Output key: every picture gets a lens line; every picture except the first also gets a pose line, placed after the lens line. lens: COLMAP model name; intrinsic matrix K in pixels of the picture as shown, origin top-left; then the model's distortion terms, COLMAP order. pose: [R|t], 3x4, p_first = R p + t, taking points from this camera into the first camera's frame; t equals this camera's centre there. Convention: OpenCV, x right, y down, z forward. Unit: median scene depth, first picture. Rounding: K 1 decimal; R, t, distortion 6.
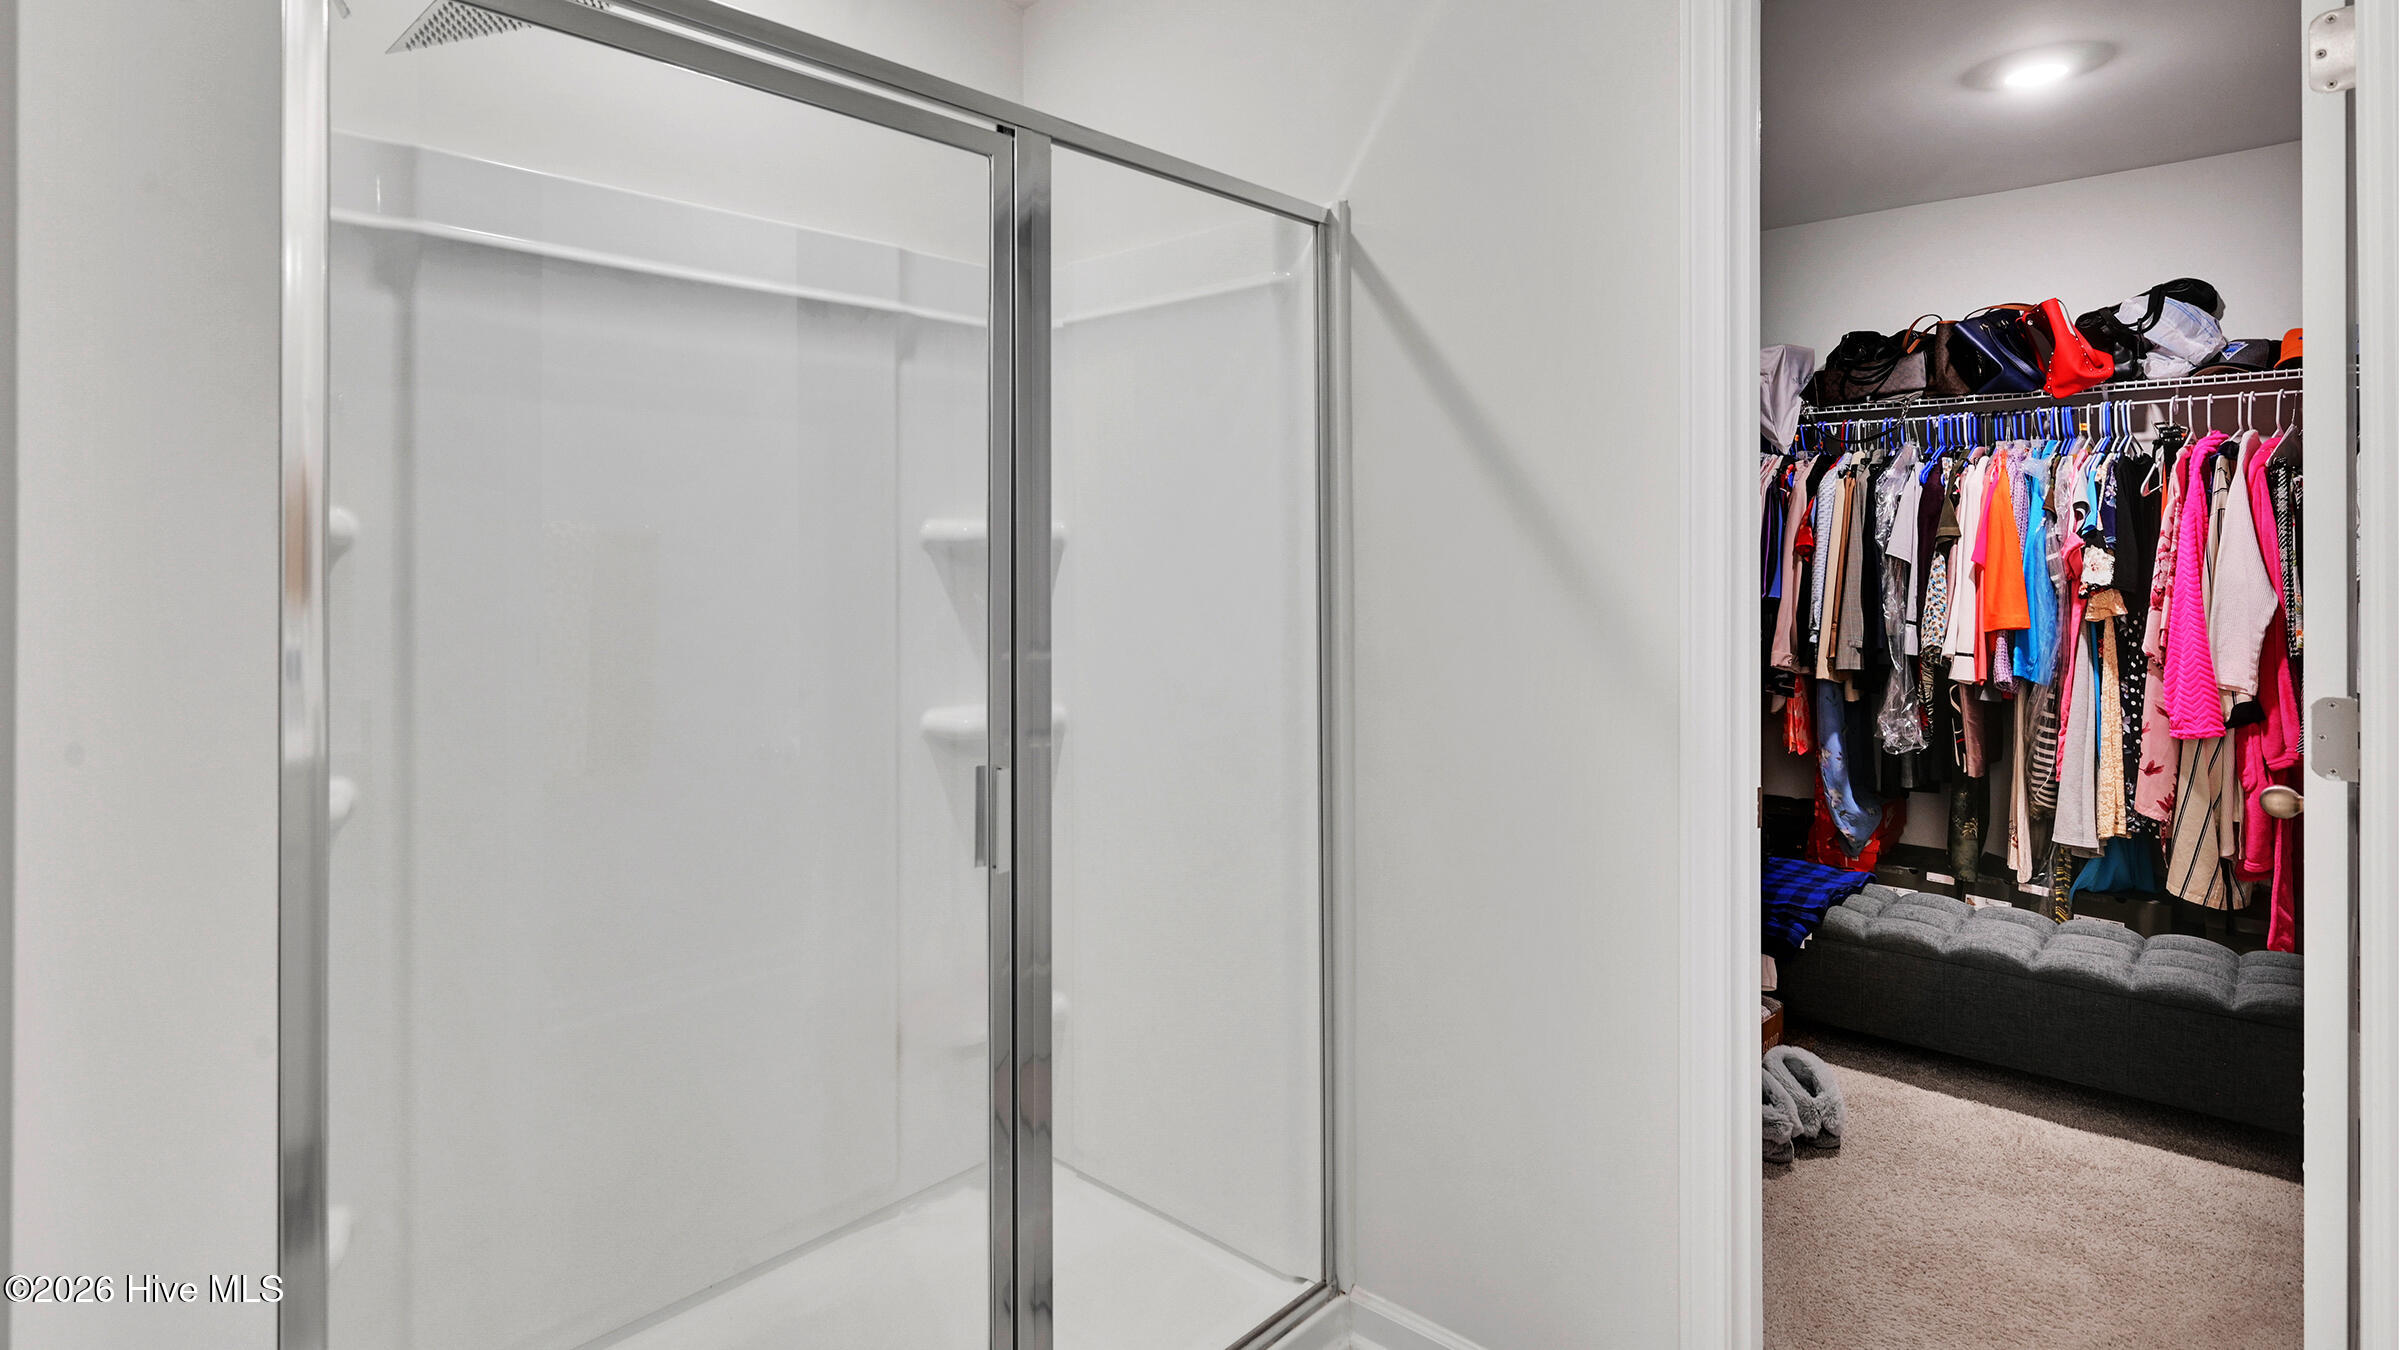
lens RADIAL K [[1227.5, 0, 1203.6], [0, 1227.5, 540.5], [0, 0, 1]] dist [-0.005430, -0.000654]
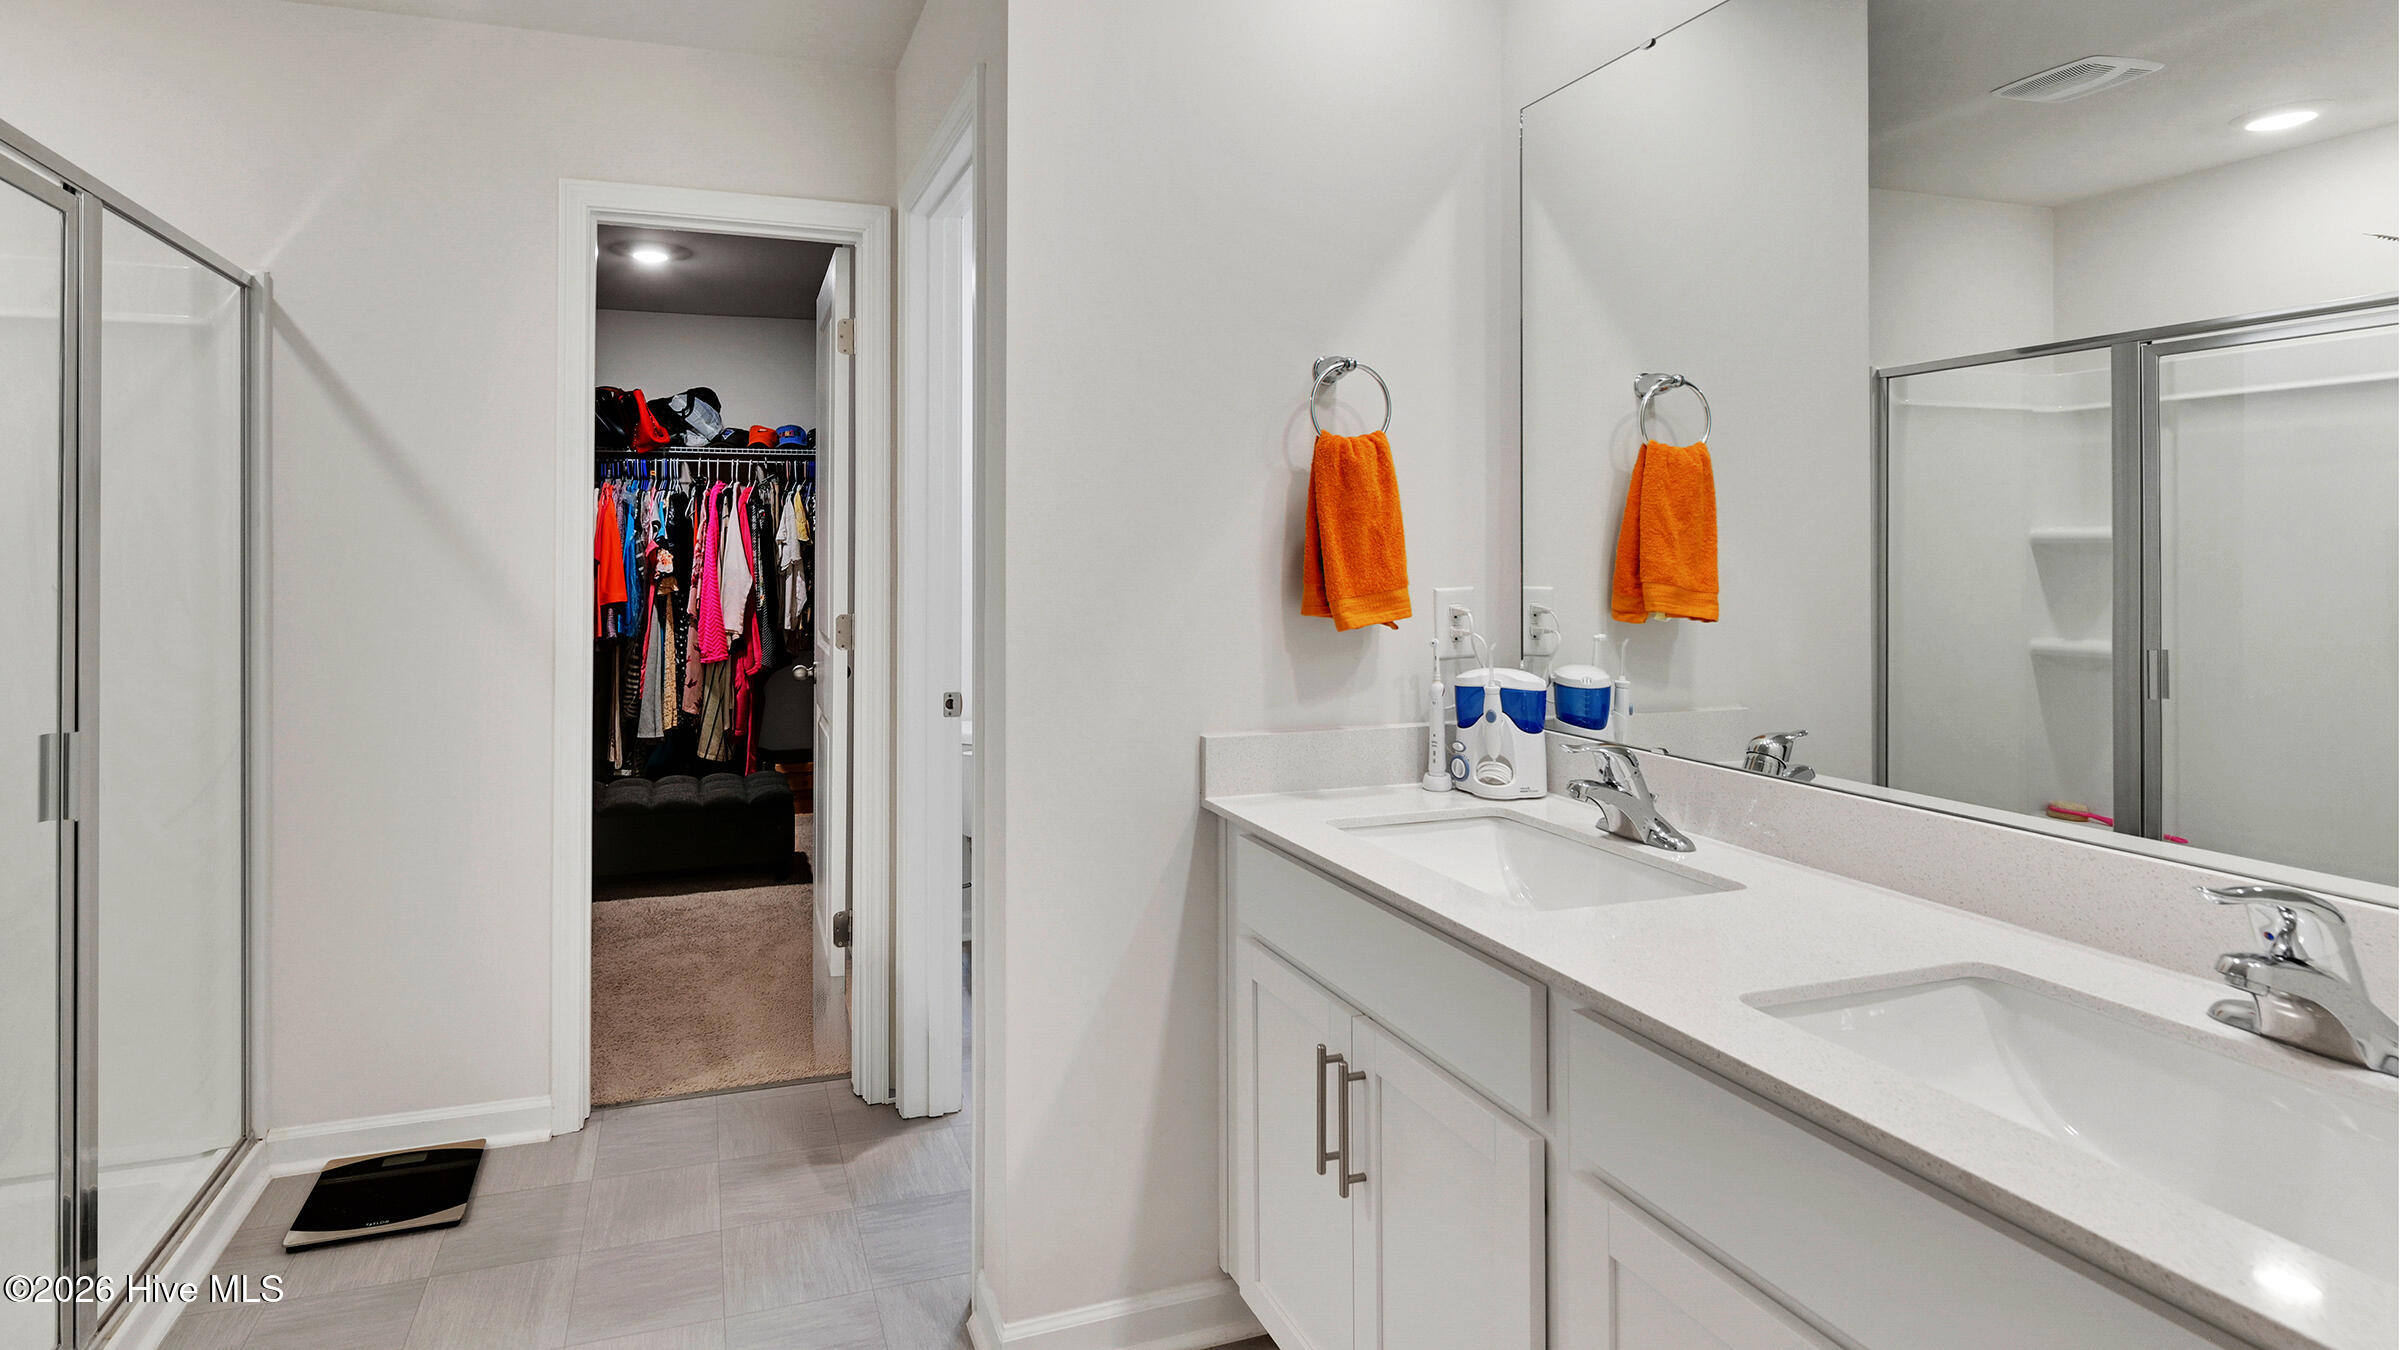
lens RADIAL K [[966.8, 0, 1211.3], [0, 966.8, 540.4], [0, 0, 1]] dist [0.011648, -0.000274]
pose [[0.345563, 0.012084, 0.938318, -0.213196], [-0.008511, 0.999916, -0.009743, -0.000120], [-0.938357, -0.004619, 0.345637, -0.111188]]
